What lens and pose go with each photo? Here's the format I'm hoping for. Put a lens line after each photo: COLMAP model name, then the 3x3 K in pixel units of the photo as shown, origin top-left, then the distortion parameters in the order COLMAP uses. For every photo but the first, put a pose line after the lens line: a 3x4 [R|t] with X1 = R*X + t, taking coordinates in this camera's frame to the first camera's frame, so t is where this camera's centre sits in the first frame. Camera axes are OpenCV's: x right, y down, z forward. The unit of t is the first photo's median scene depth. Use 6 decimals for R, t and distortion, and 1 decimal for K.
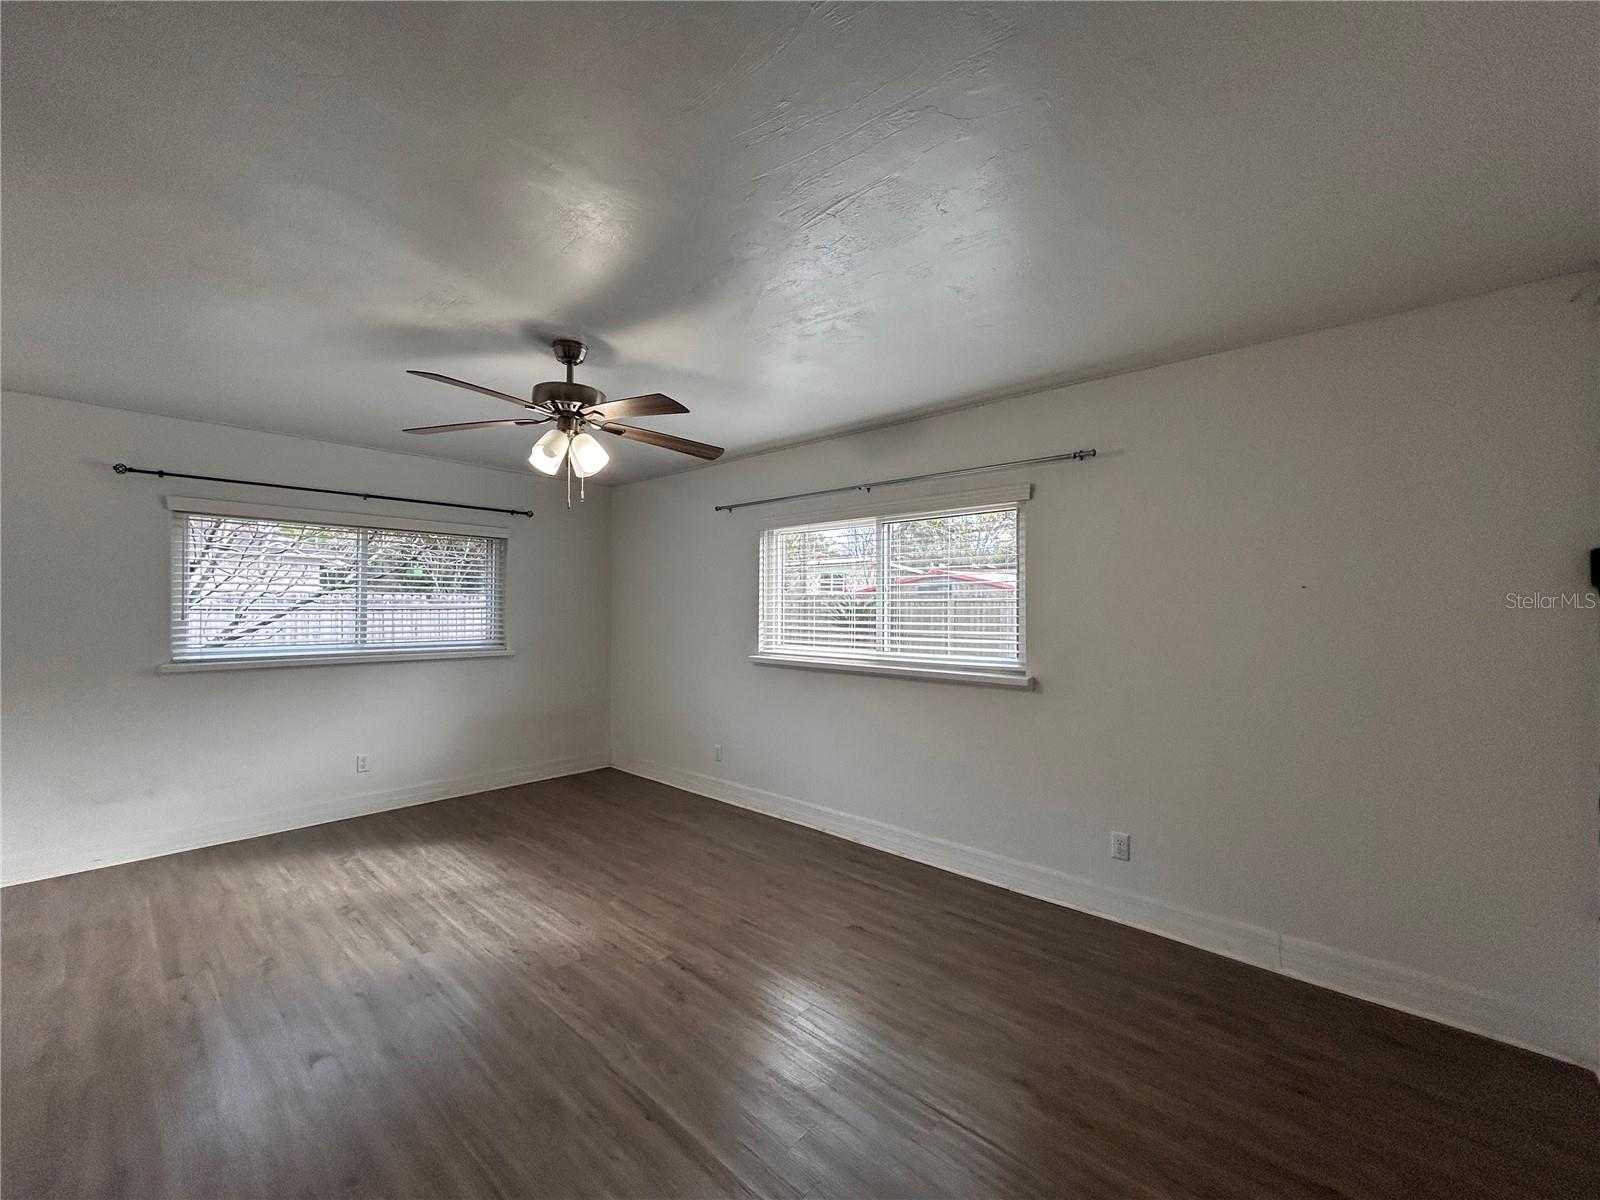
lens RADIAL K [[639.2, 0, 797.3], [0, 639.2, 599.4], [0, 0, 1]] dist [-0.000882, -0.000025]
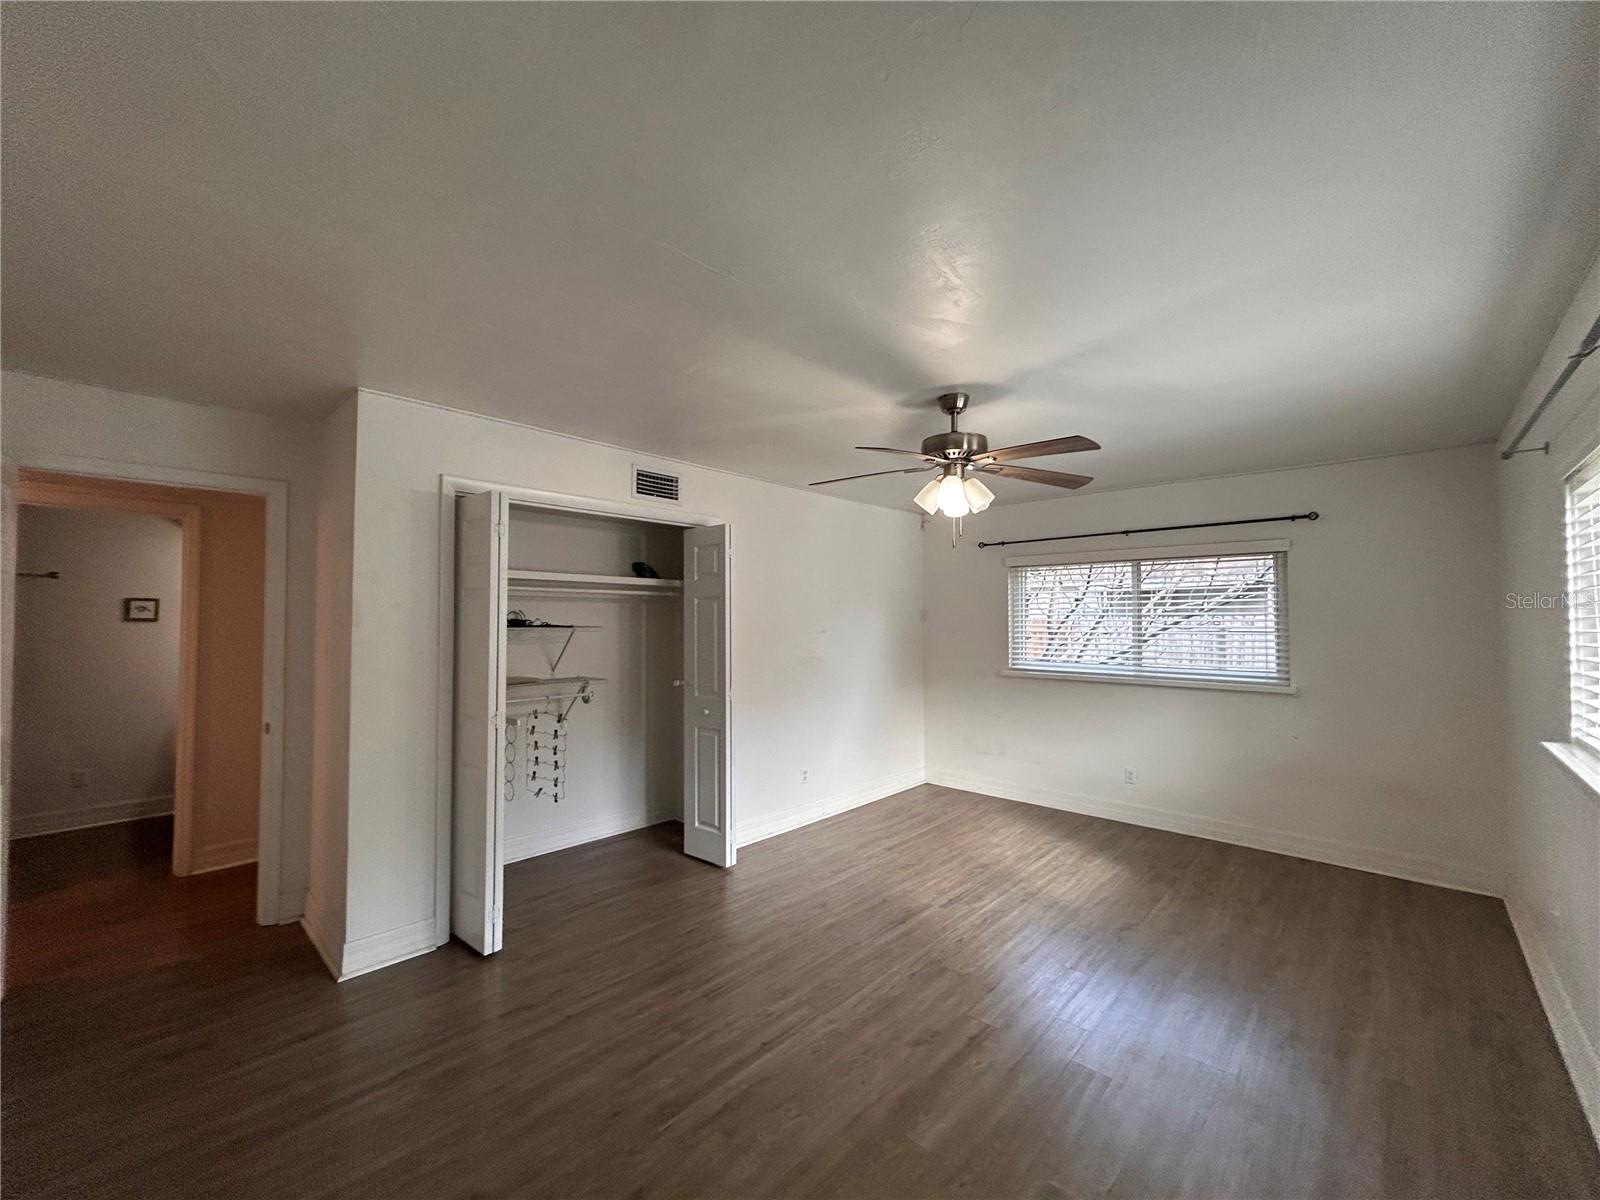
lens RADIAL K [[639.2, 0, 797.3], [0, 639.2, 599.4], [0, 0, 1]] dist [-0.000882, -0.000025]
pose [[-0.011299, -0.039467, -0.999157, 0.543205], [0.009713, 0.999169, -0.039577, -0.009492], [0.999889, -0.010152, -0.010906, 0.553003]]
